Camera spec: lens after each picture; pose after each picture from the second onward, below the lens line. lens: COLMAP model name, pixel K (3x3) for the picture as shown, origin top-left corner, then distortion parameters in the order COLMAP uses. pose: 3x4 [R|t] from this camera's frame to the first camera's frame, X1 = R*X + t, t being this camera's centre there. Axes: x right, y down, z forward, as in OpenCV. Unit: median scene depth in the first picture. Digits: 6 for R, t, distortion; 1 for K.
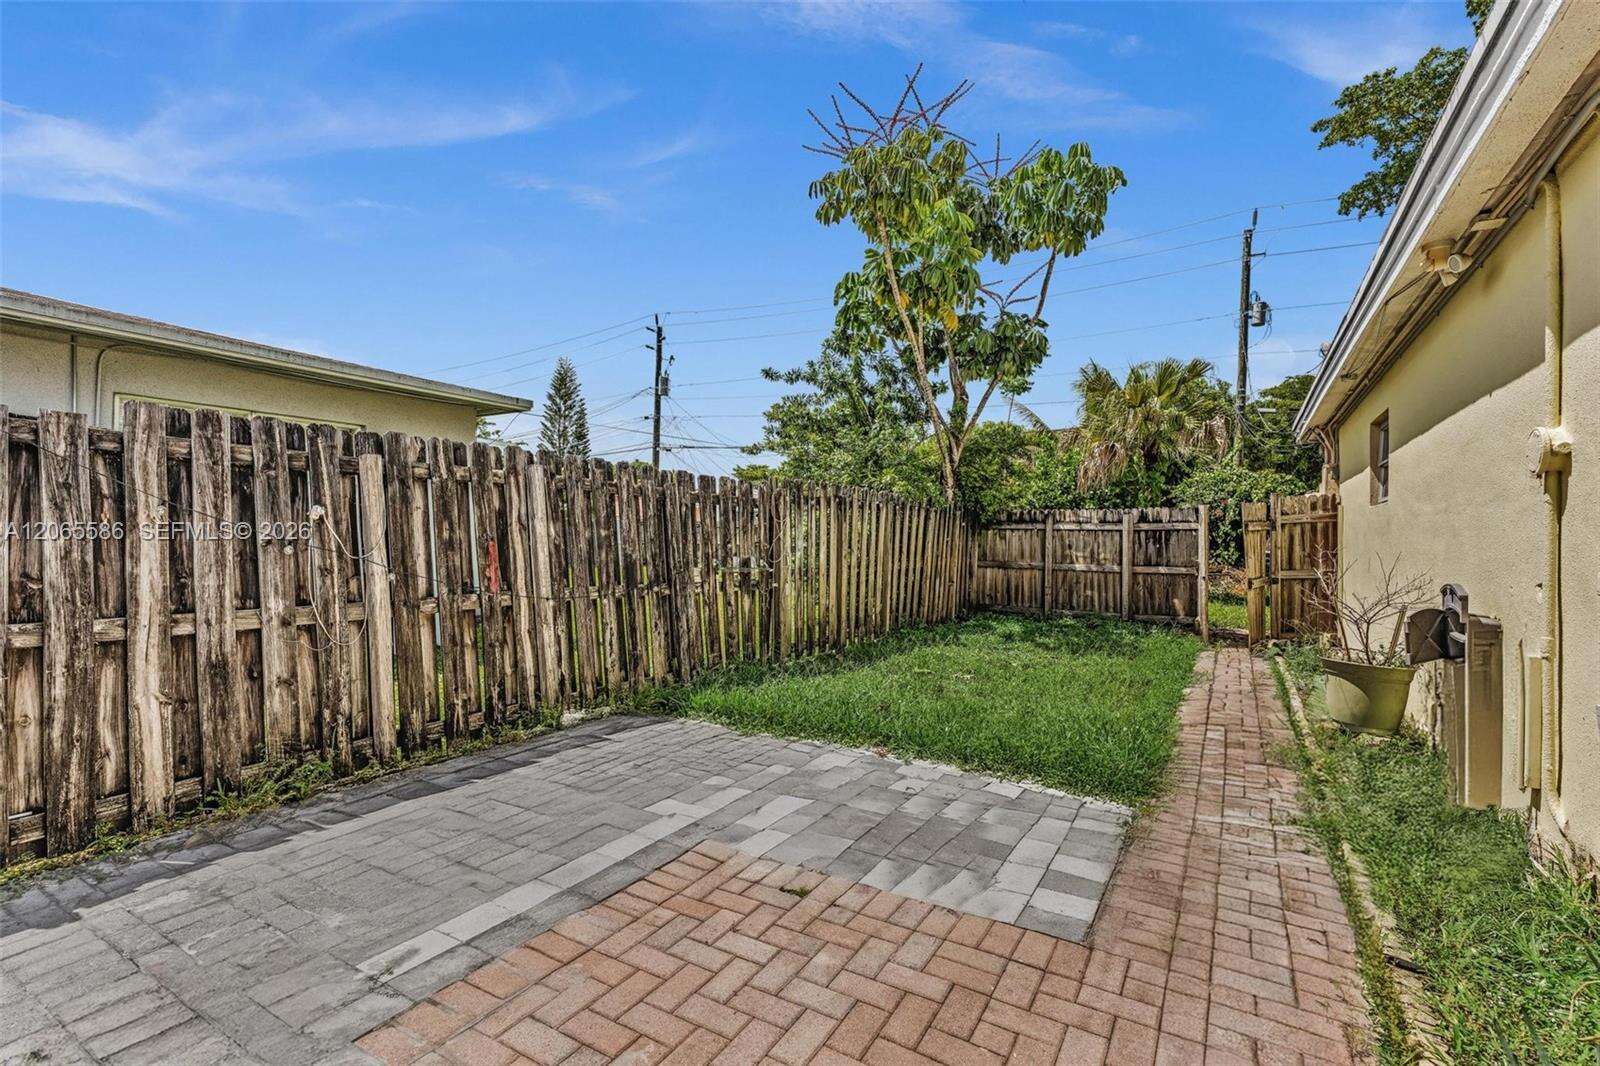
lens RADIAL K [[718.1, 0, 800.4], [0, 718.1, 533.7], [0, 0, 1]] dist [0.001354, 0.001388]
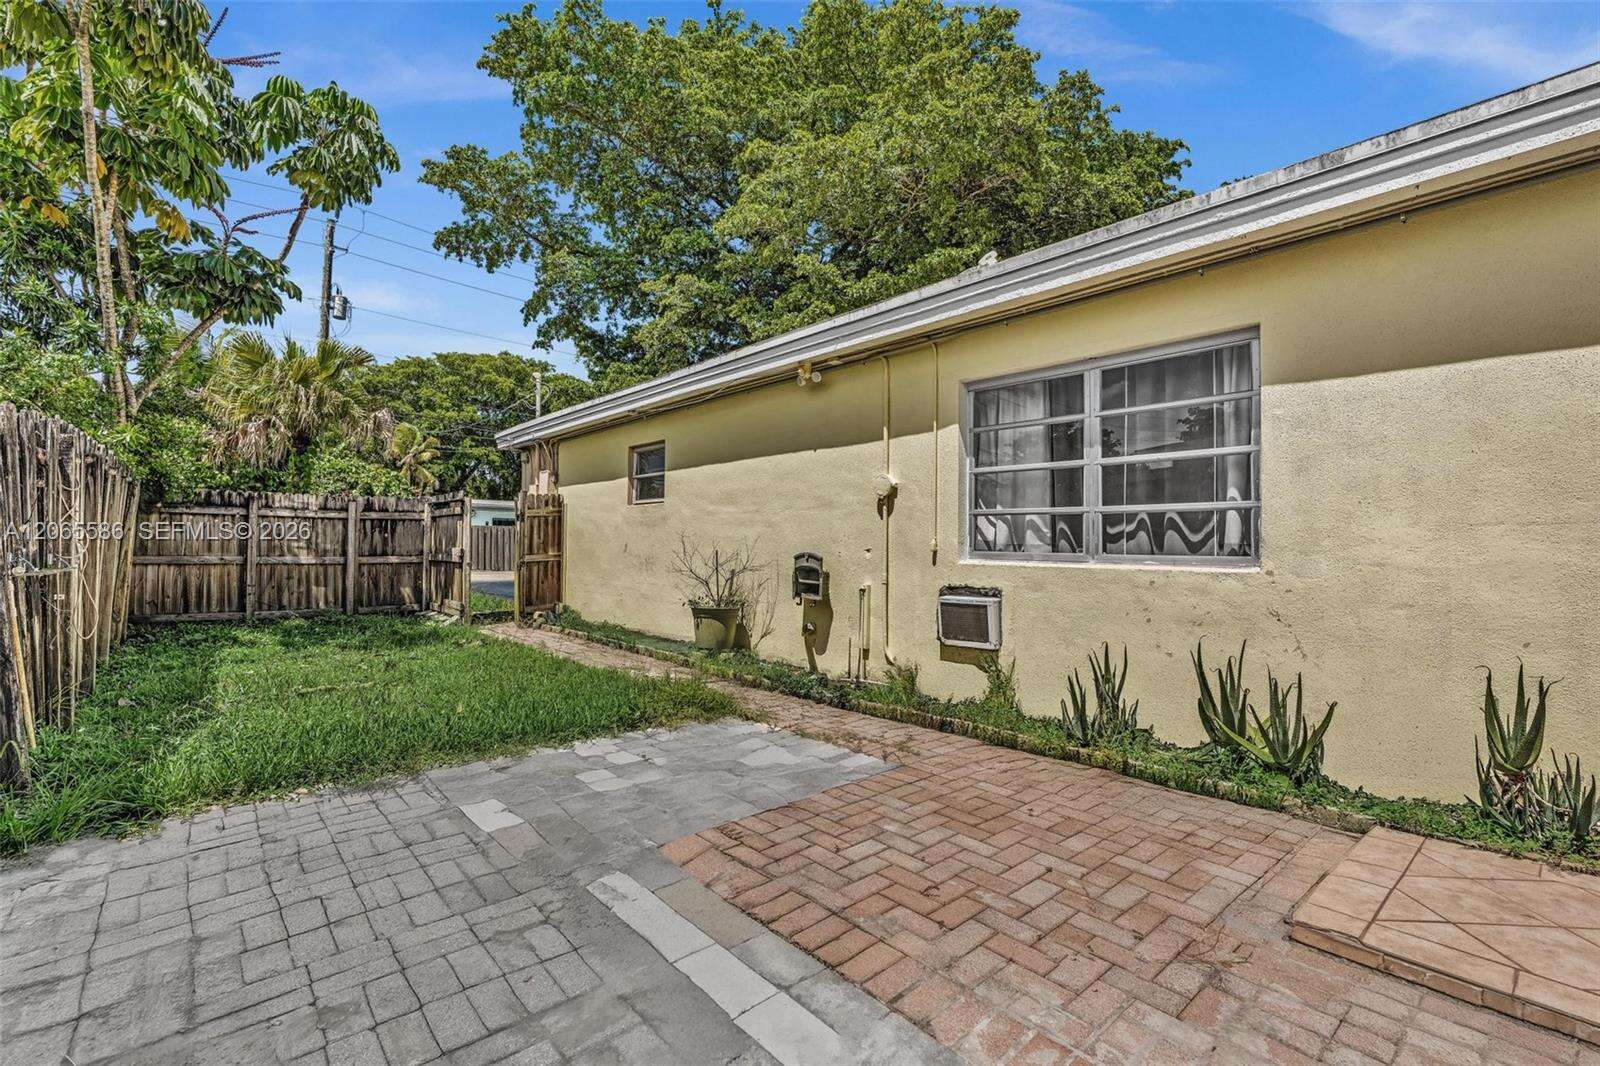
lens RADIAL K [[718.1, 0, 803.5], [0, 718.1, 535.7], [0, 0, 1]] dist [0.001354, 0.001388]
pose [[0.285204, 0.000859, 0.958467, -0.276627], [-0.011887, 0.999926, 0.002641, 0.007910], [-0.958393, -0.012146, 0.285193, 0.162873]]
